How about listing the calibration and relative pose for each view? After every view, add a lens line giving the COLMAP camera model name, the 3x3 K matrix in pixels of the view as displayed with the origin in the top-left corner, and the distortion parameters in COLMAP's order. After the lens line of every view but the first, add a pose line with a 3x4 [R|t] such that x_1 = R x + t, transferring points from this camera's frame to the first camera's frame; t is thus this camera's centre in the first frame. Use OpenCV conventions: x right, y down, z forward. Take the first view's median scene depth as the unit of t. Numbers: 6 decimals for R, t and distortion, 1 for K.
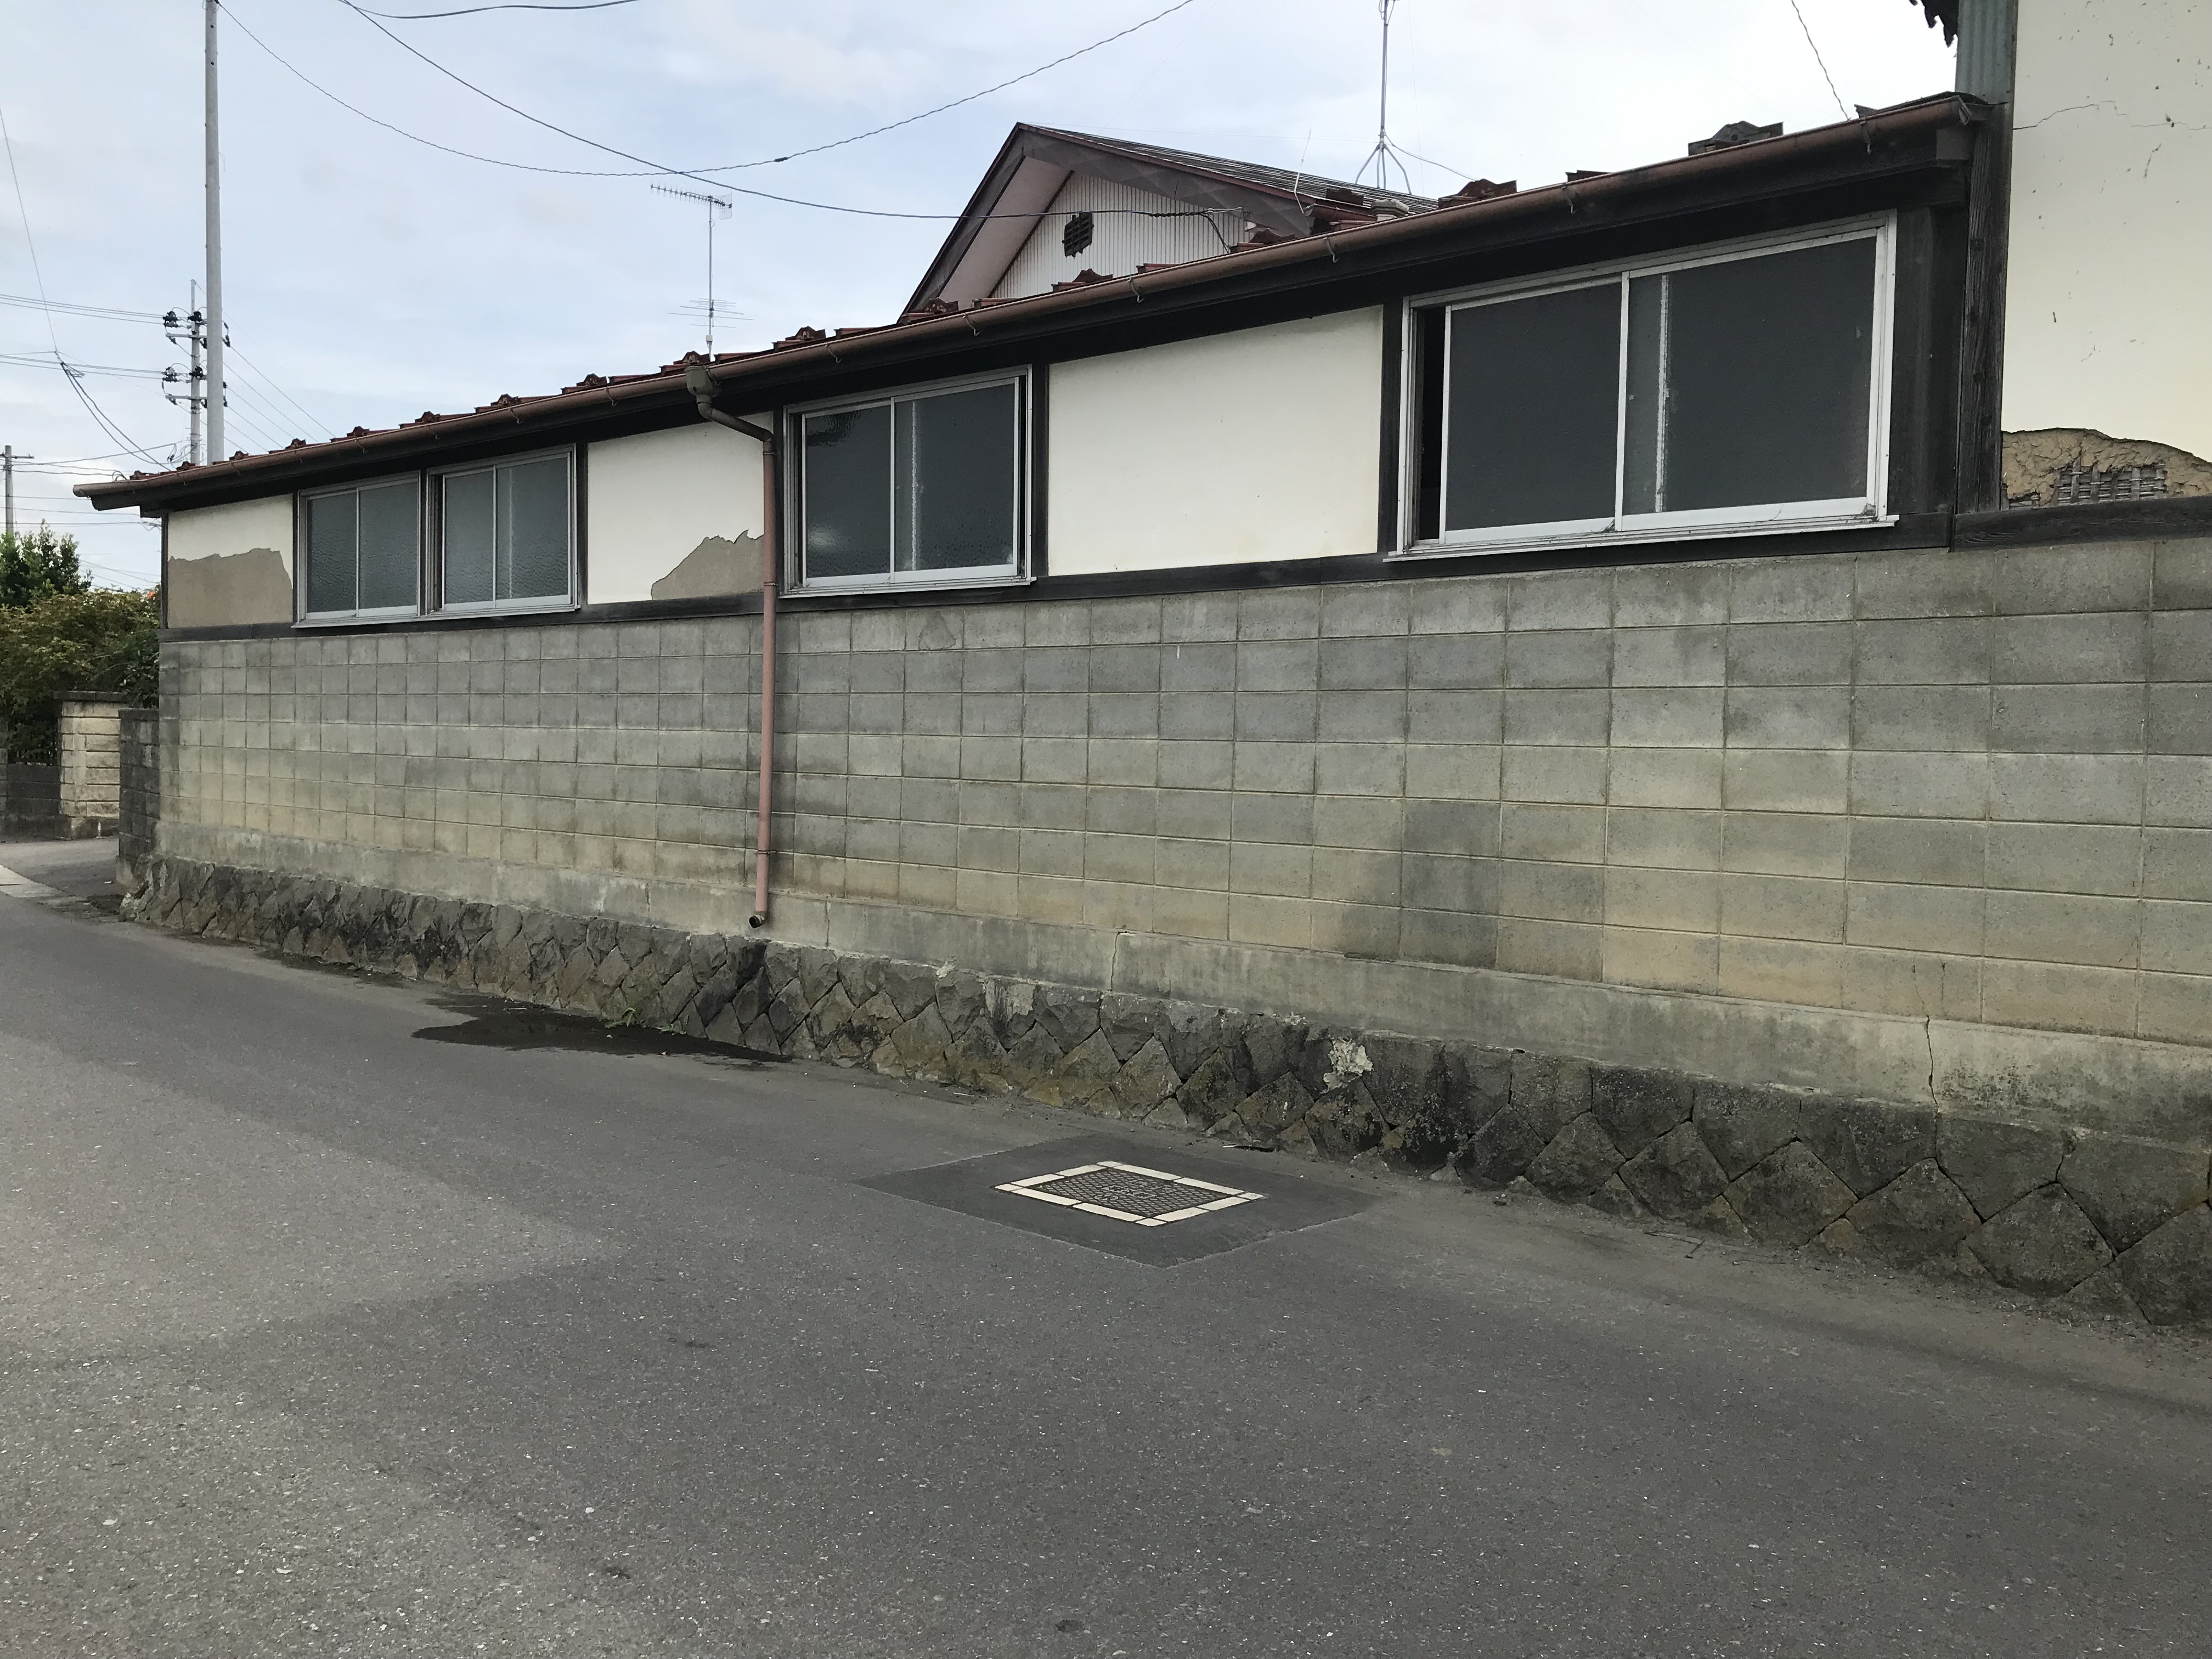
lens RADIAL K [[1851.1, 0, 1106.0], [0, 1851.1, 829.5], [0, 0, 1]] dist [-0.021163, 0.009658]
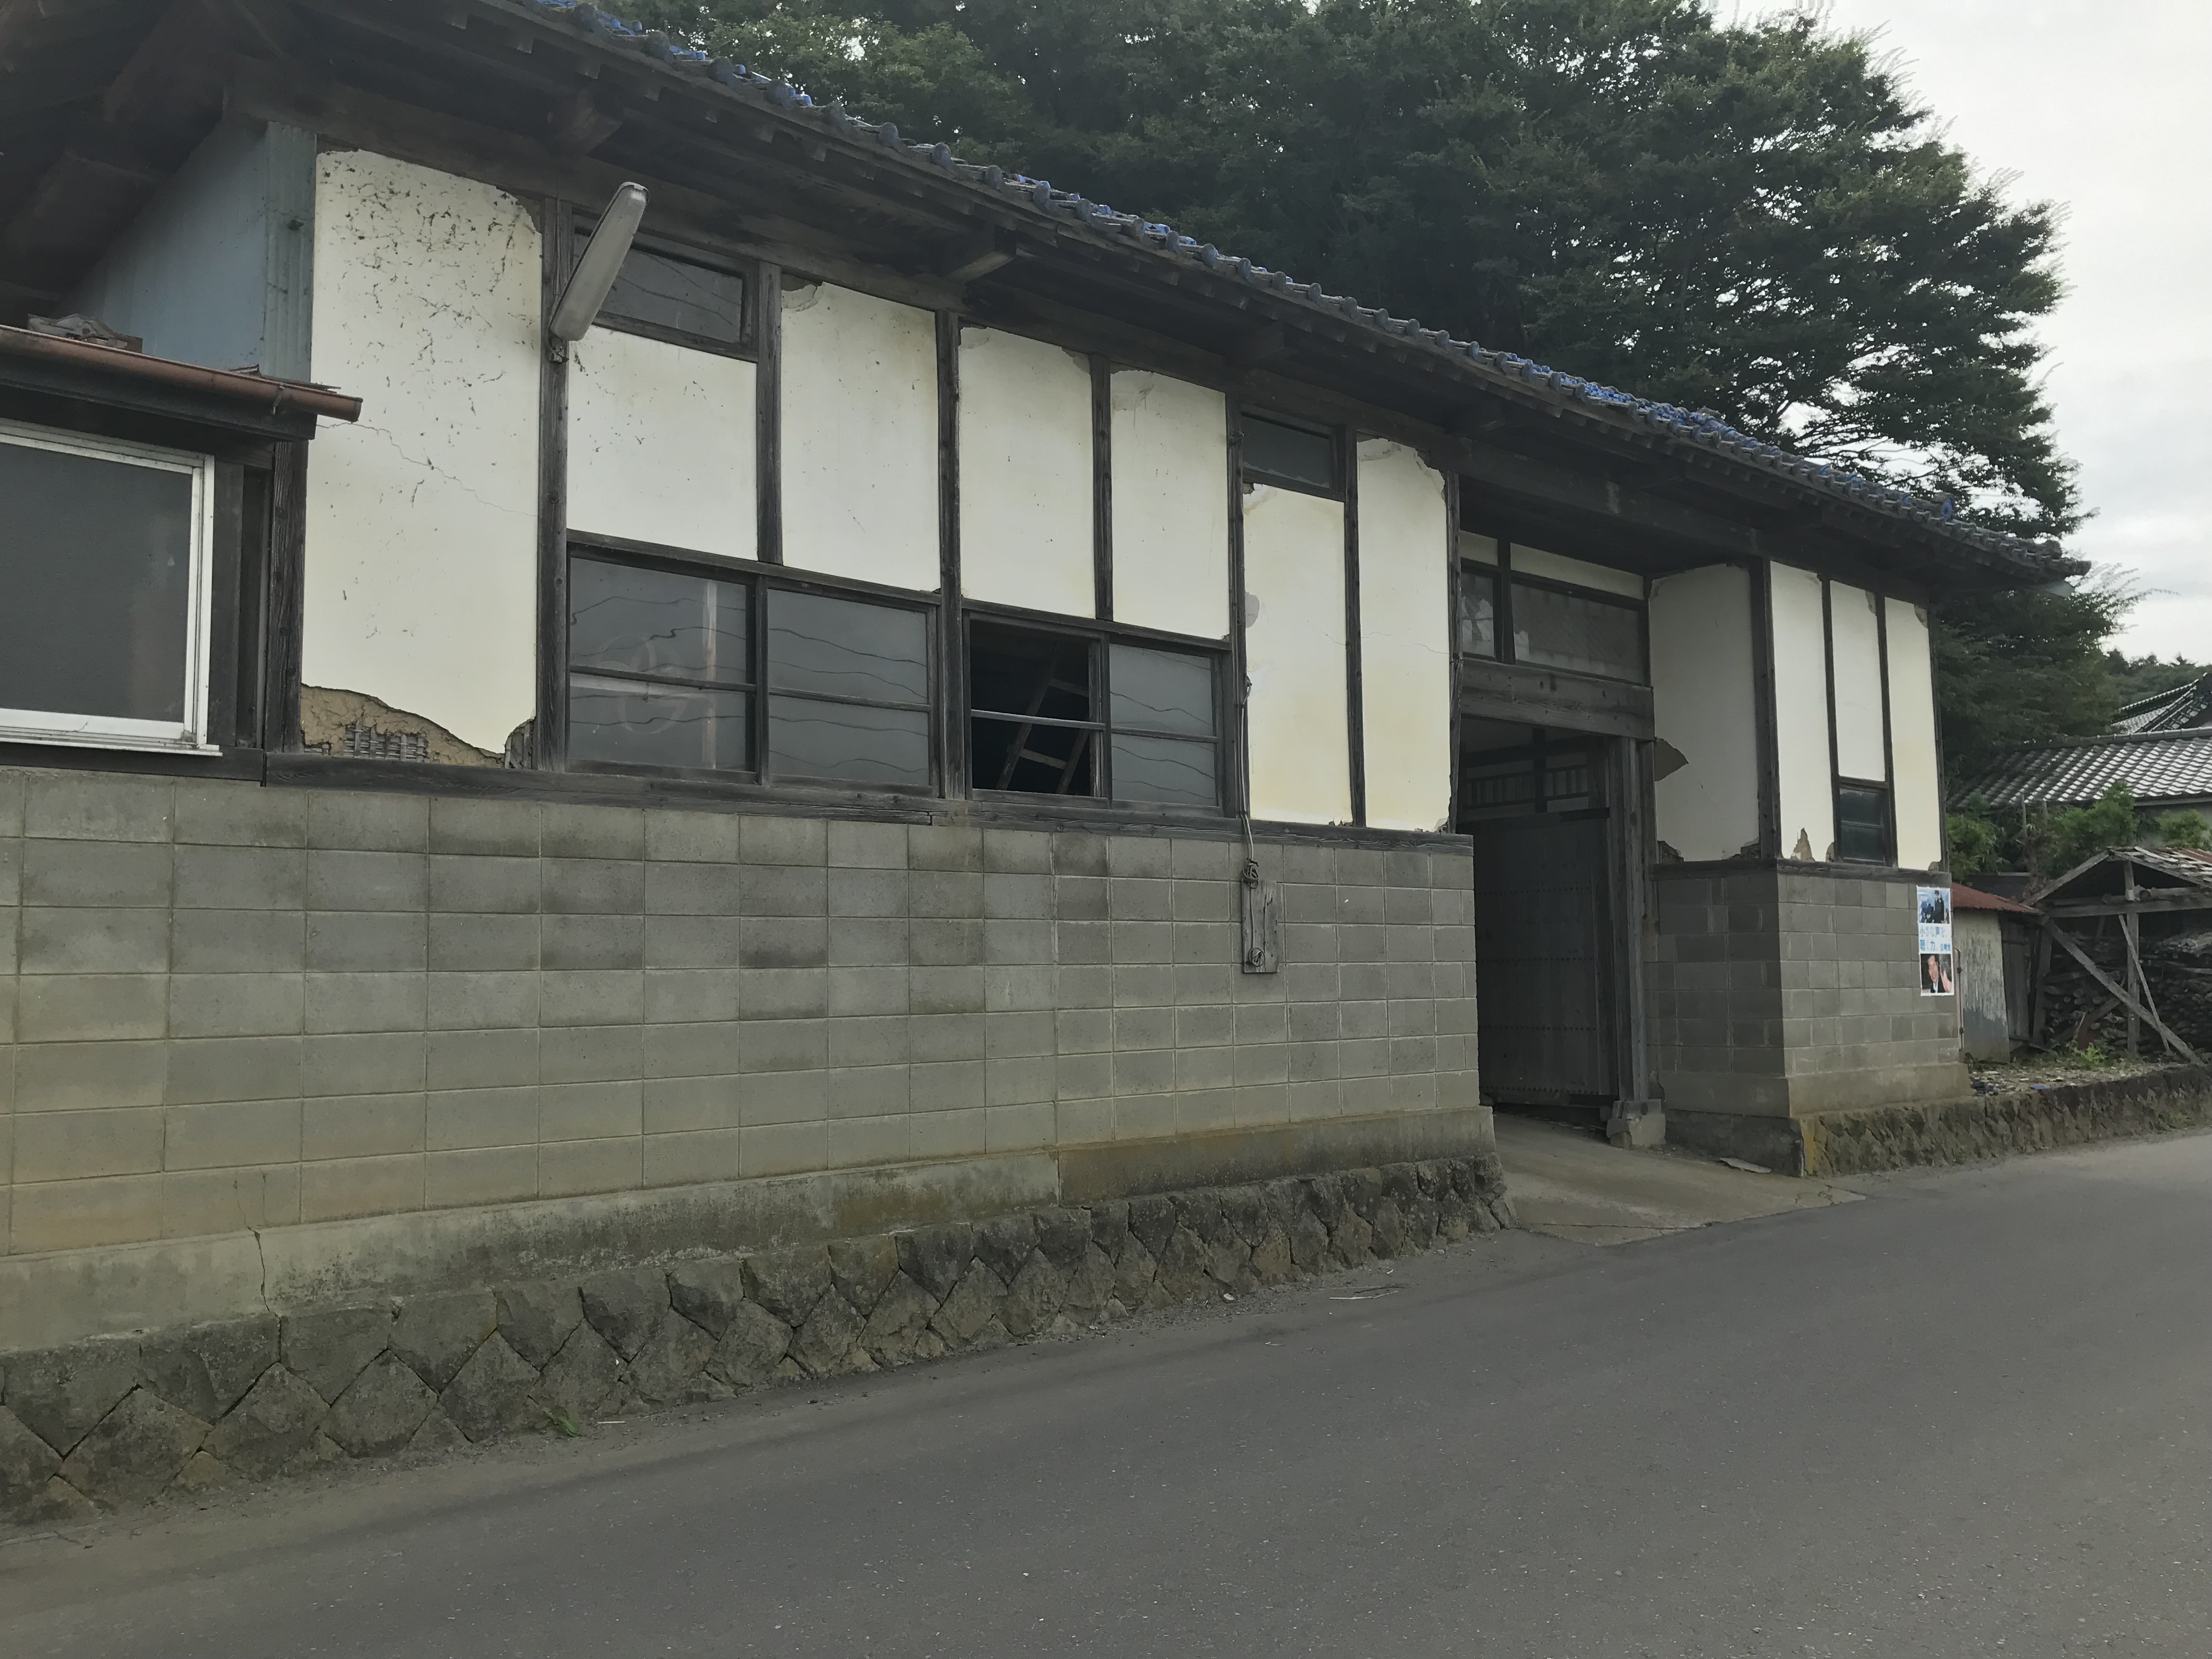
lens RADIAL K [[1851.1, 0, 1106.0], [0, 1851.1, 829.5], [0, 0, 1]] dist [-0.021163, 0.009658]
pose [[0.024186, 0.064839, 0.997603, -0.599163], [0.063930, 0.995752, -0.066268, -0.023066], [-0.997661, 0.065379, 0.019939, 0.490123]]
